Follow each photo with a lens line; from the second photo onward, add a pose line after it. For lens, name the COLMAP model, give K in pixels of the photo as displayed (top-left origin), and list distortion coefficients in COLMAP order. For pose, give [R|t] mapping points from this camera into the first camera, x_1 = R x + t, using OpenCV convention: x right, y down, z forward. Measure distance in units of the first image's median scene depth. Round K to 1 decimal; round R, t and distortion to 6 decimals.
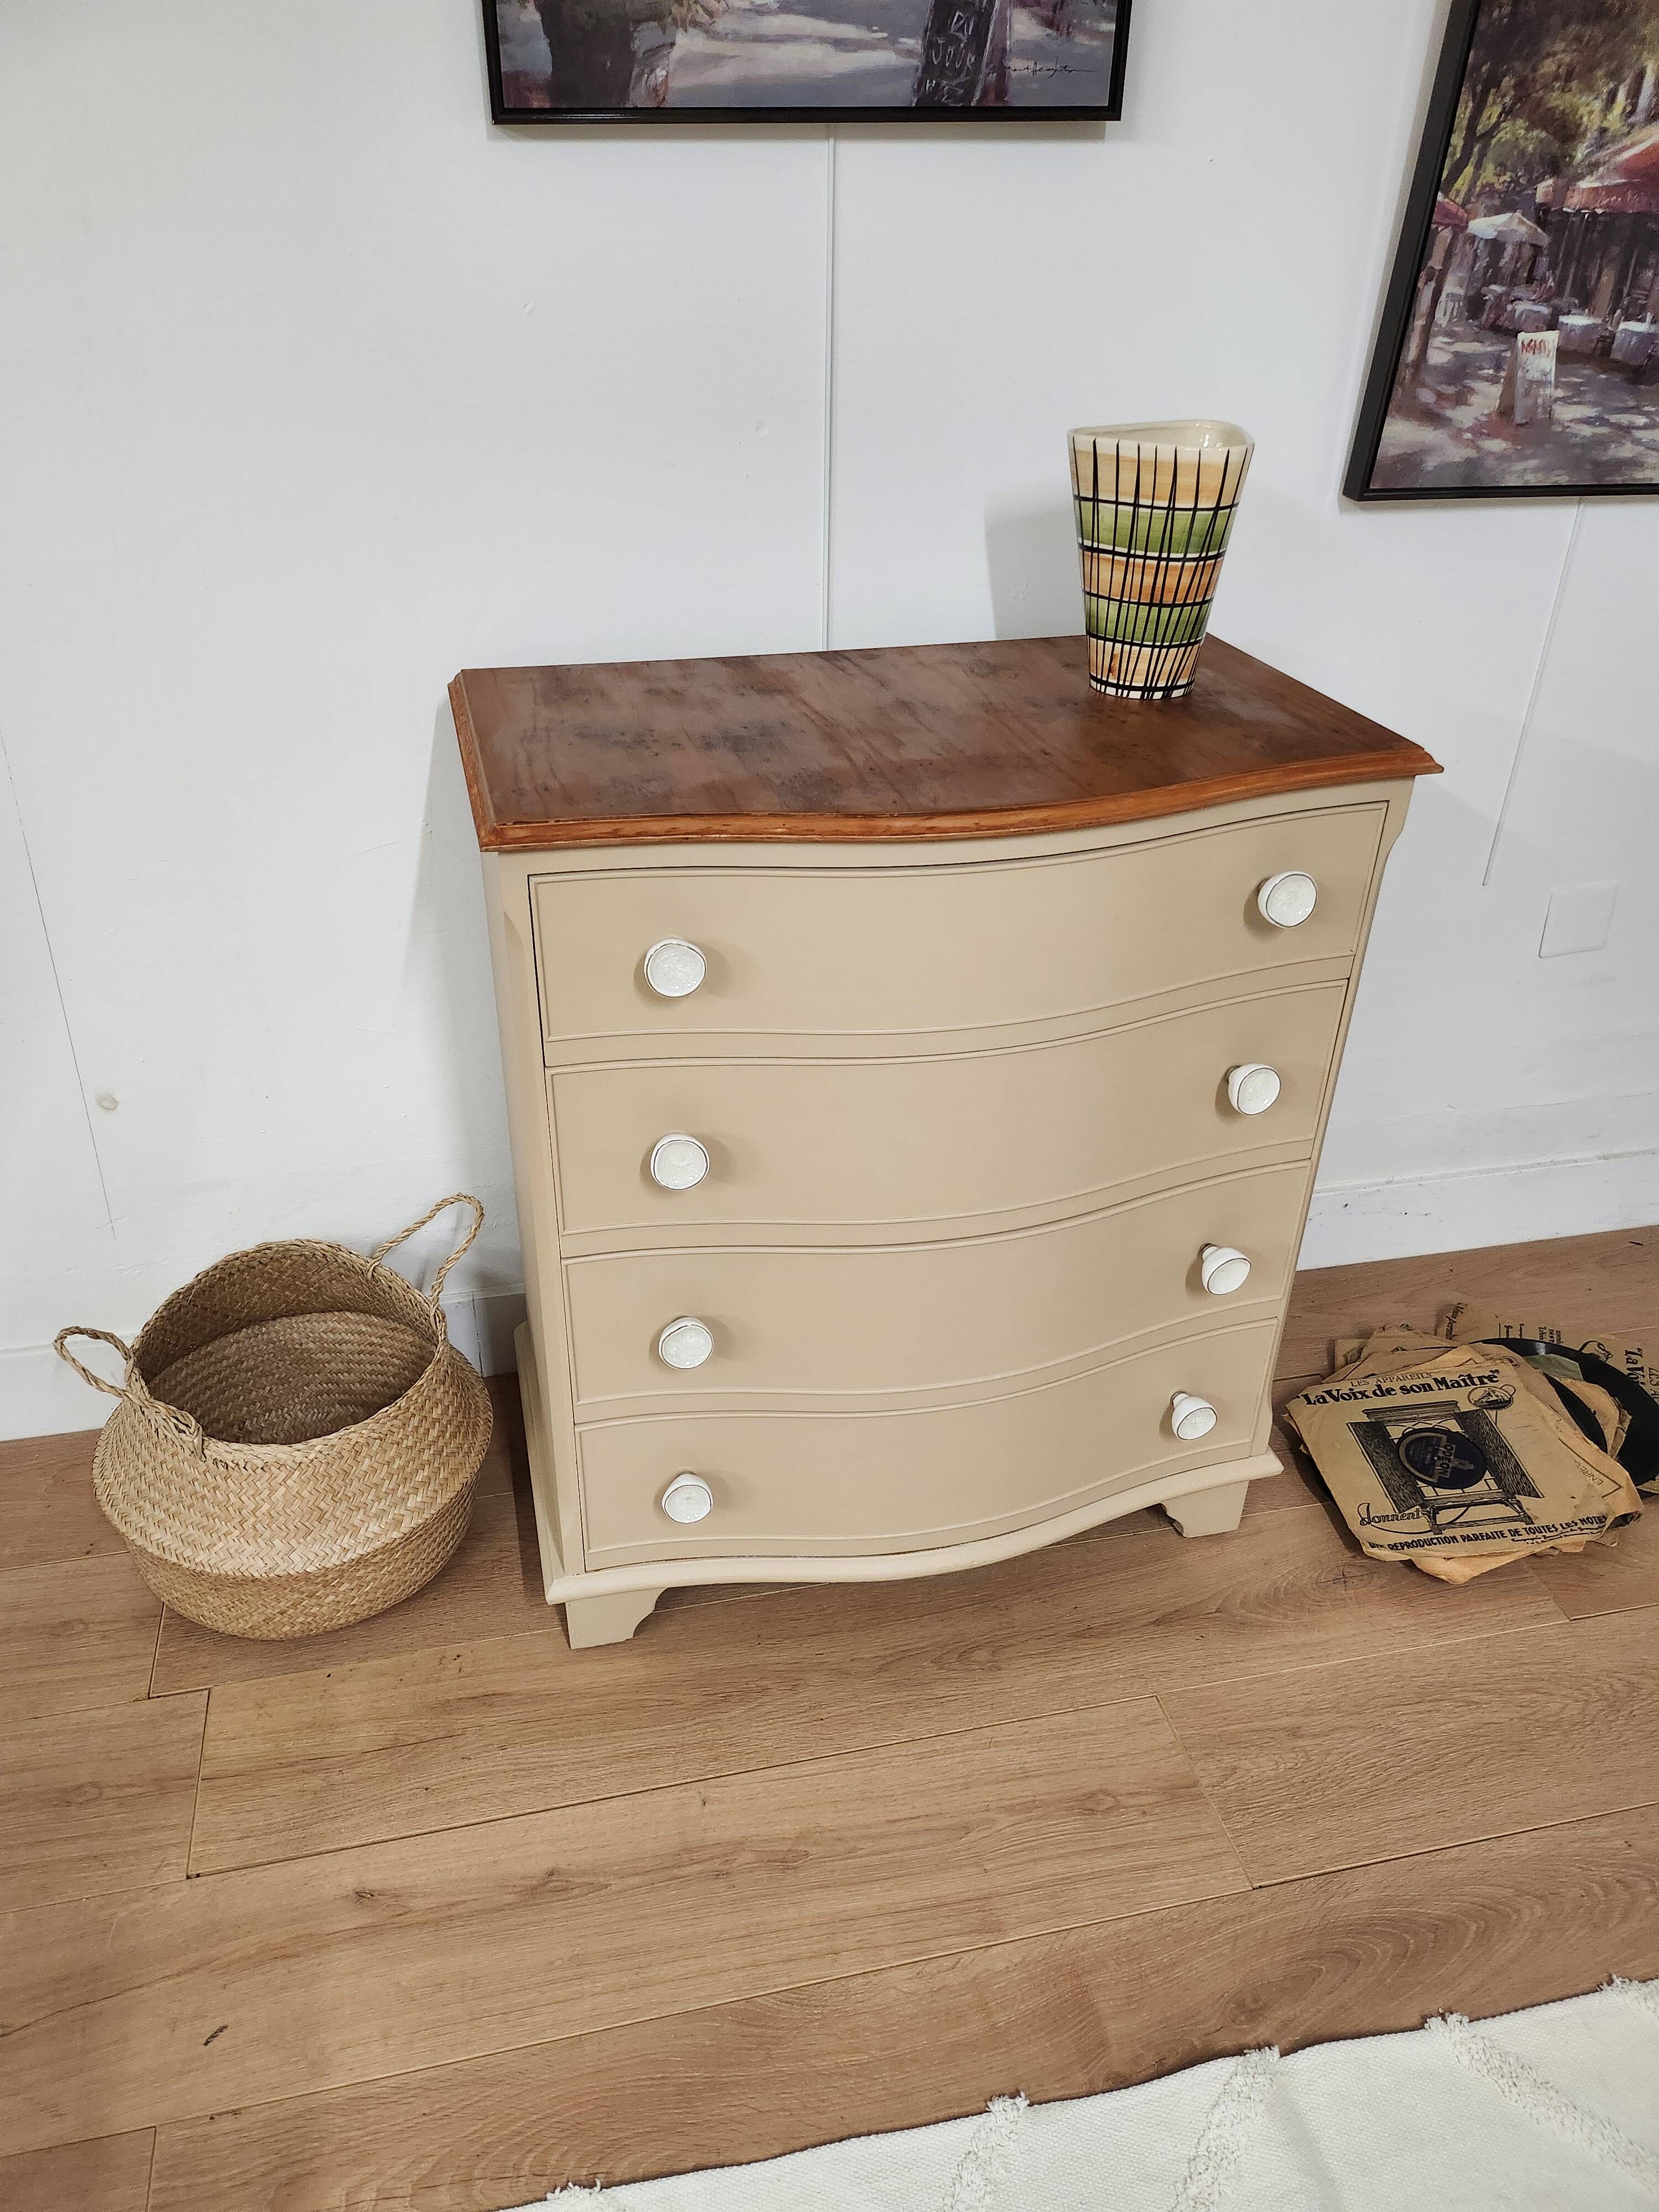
lens RADIAL K [[1541.3, 0, 790.5], [0, 1541.3, 1118.0], [0, 0, 1]] dist [0.069054, -0.077054]
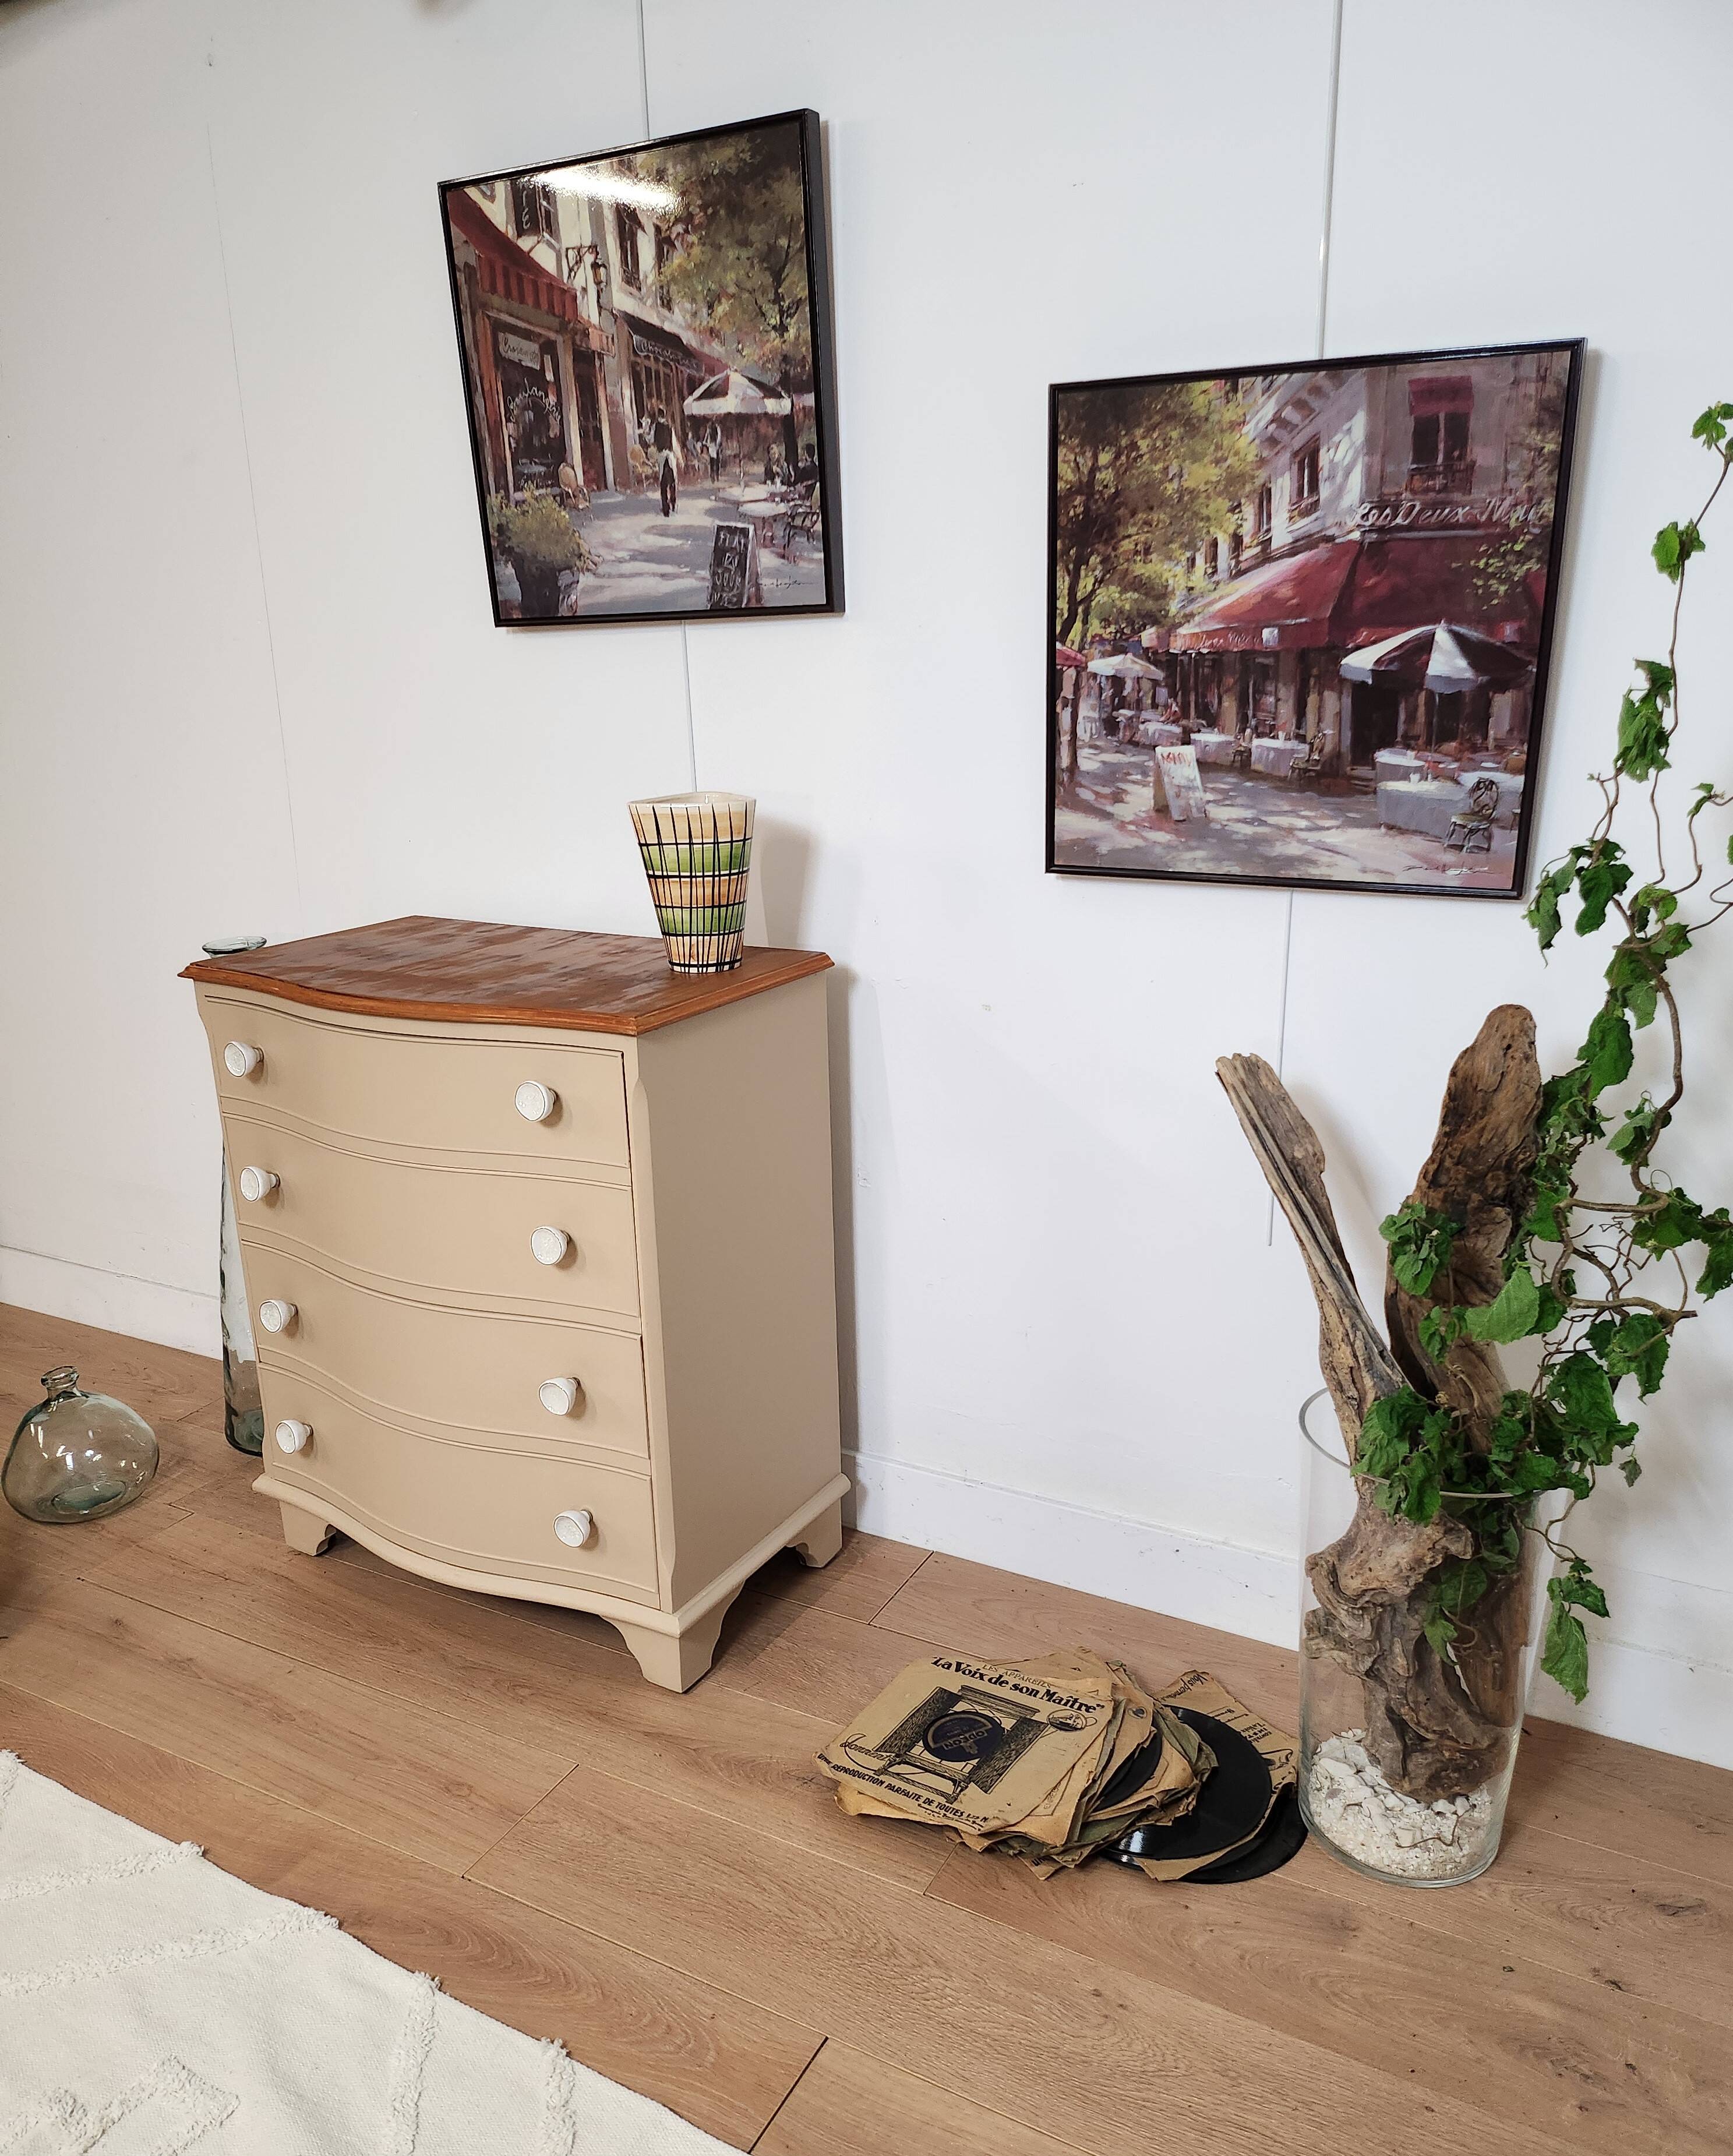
lens RADIAL K [[1618.8, 0, 844.0], [0, 1618.8, 1141.1], [0, 0, 1]] dist [0.077325, -0.068975]
pose [[0.749697, 0.170745, -0.639375, 1.194784], [-0.314748, 0.941871, -0.117530, -0.001661], [0.582141, 0.289354, 0.759859, 0.012406]]
